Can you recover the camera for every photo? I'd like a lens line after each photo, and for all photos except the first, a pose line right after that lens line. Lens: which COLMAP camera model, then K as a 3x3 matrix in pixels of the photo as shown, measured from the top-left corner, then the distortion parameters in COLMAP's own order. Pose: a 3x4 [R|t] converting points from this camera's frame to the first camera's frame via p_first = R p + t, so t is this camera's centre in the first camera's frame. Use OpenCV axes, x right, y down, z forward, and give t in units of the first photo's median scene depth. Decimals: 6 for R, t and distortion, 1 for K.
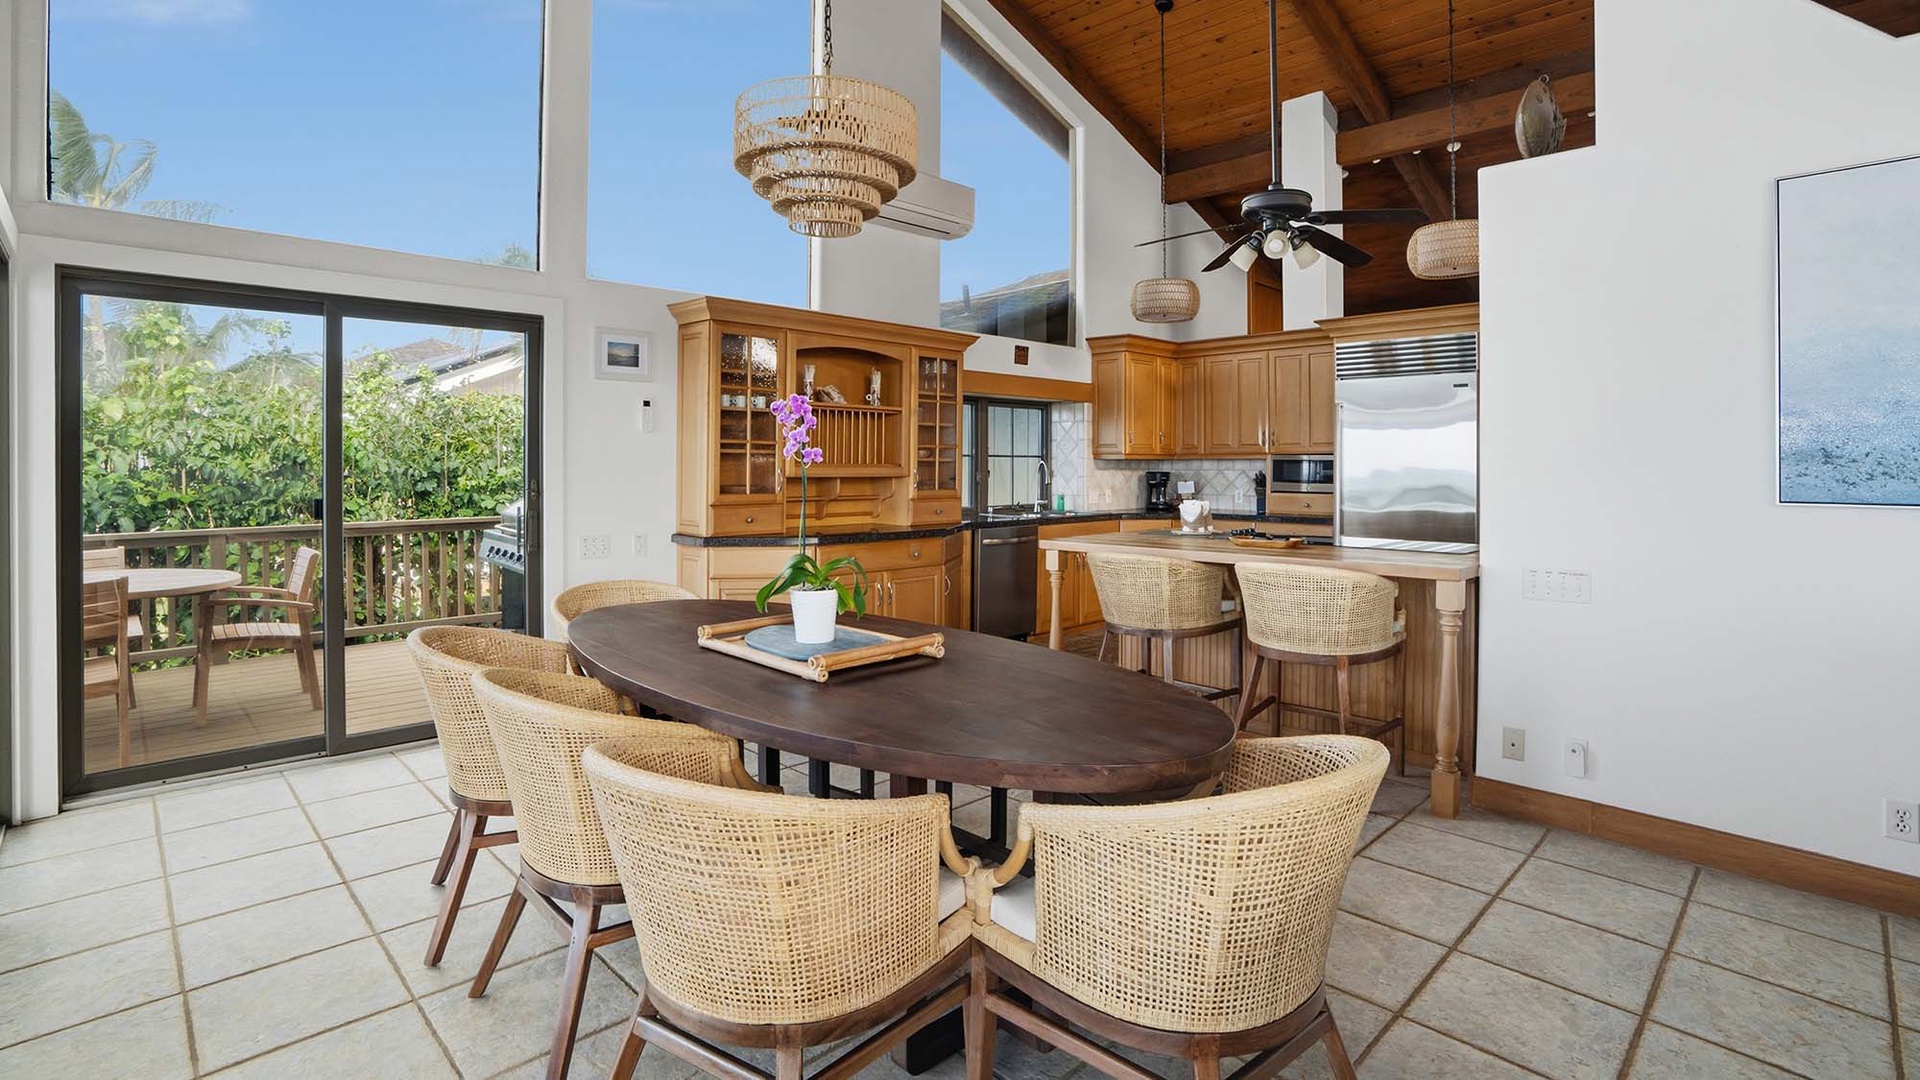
lens RADIAL K [[916.1, 0, 965.1], [0, 916.1, 449.5], [0, 0, 1]] dist [-0.014862, 0.000160]
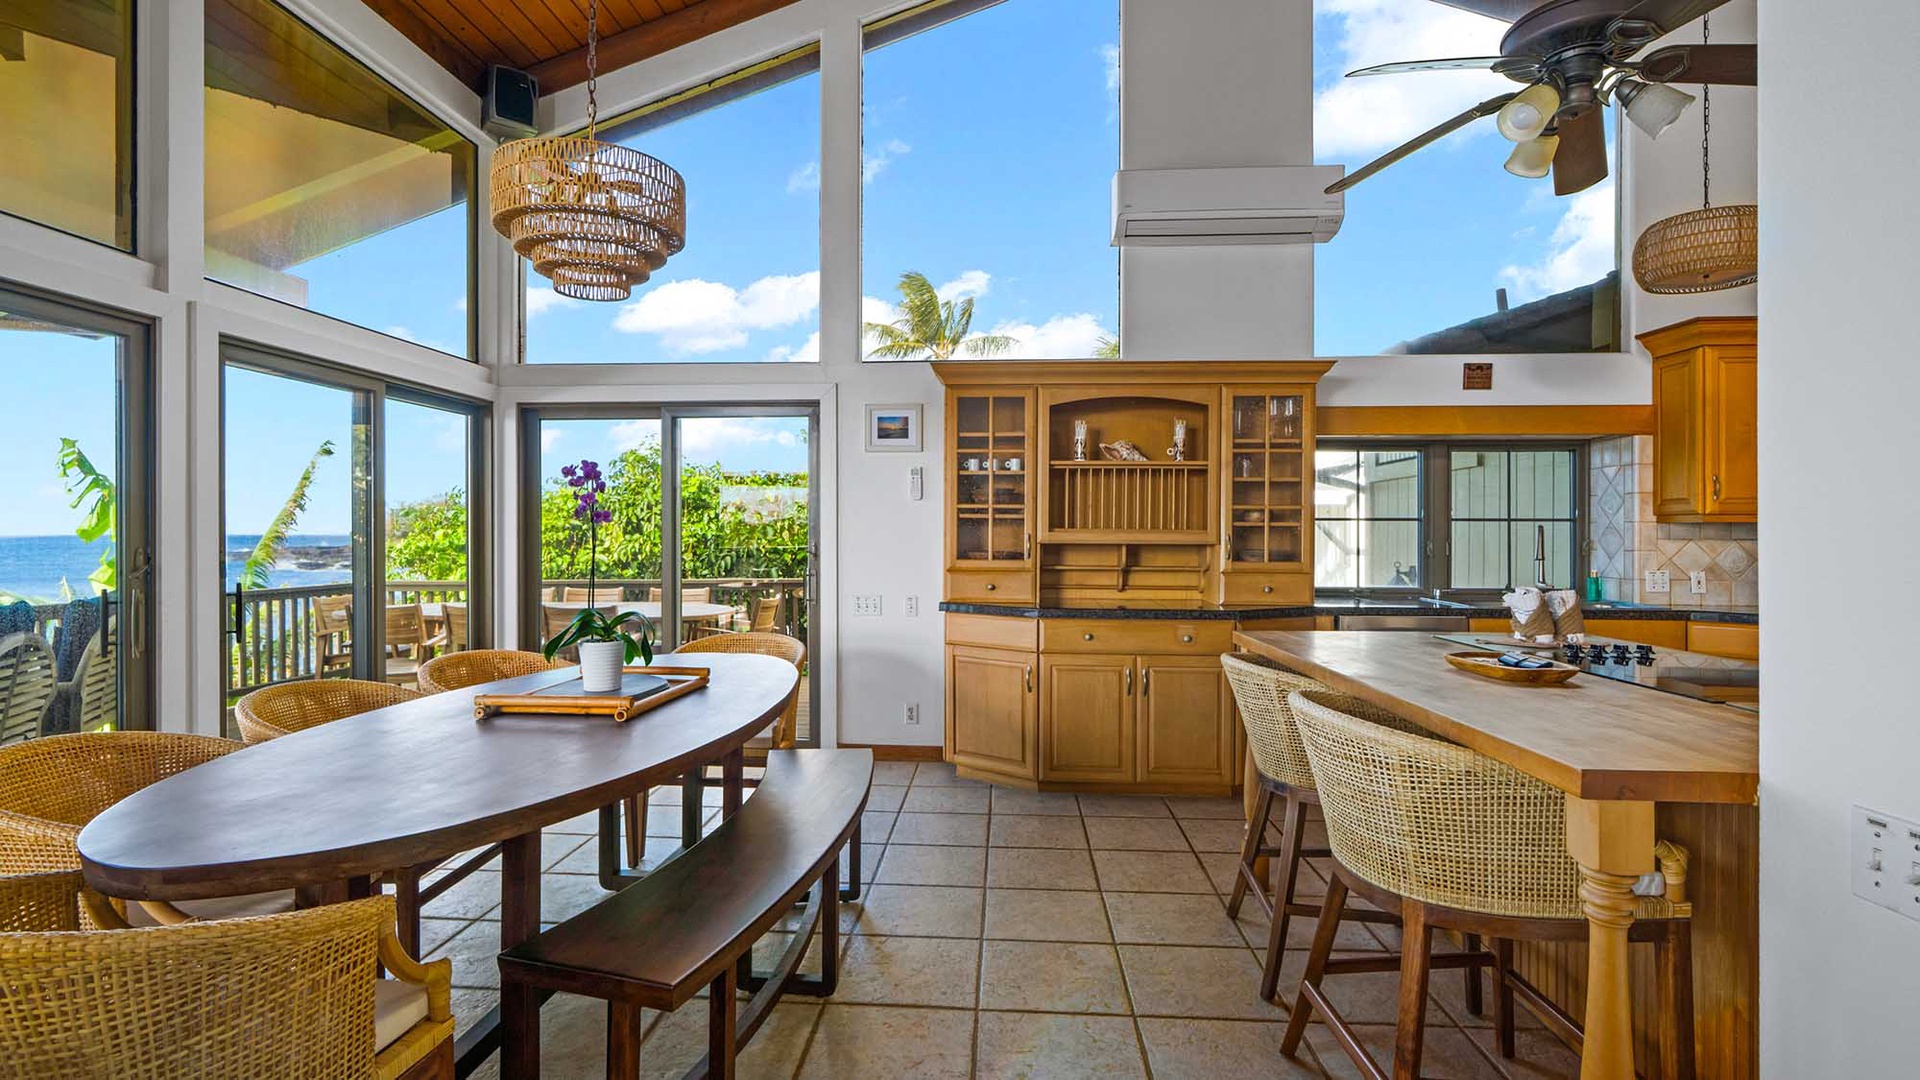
lens RADIAL K [[870.4, 0, 931.9], [0, 870.4, 542.9], [0, 0, 1]] dist [-0.000803, 0.000016]
pose [[0.668159, 0.005596, -0.743997, 0.346614], [0.010197, 0.999809, 0.016678, 0.012493], [0.743948, -0.018730, 0.667975, 0.290343]]
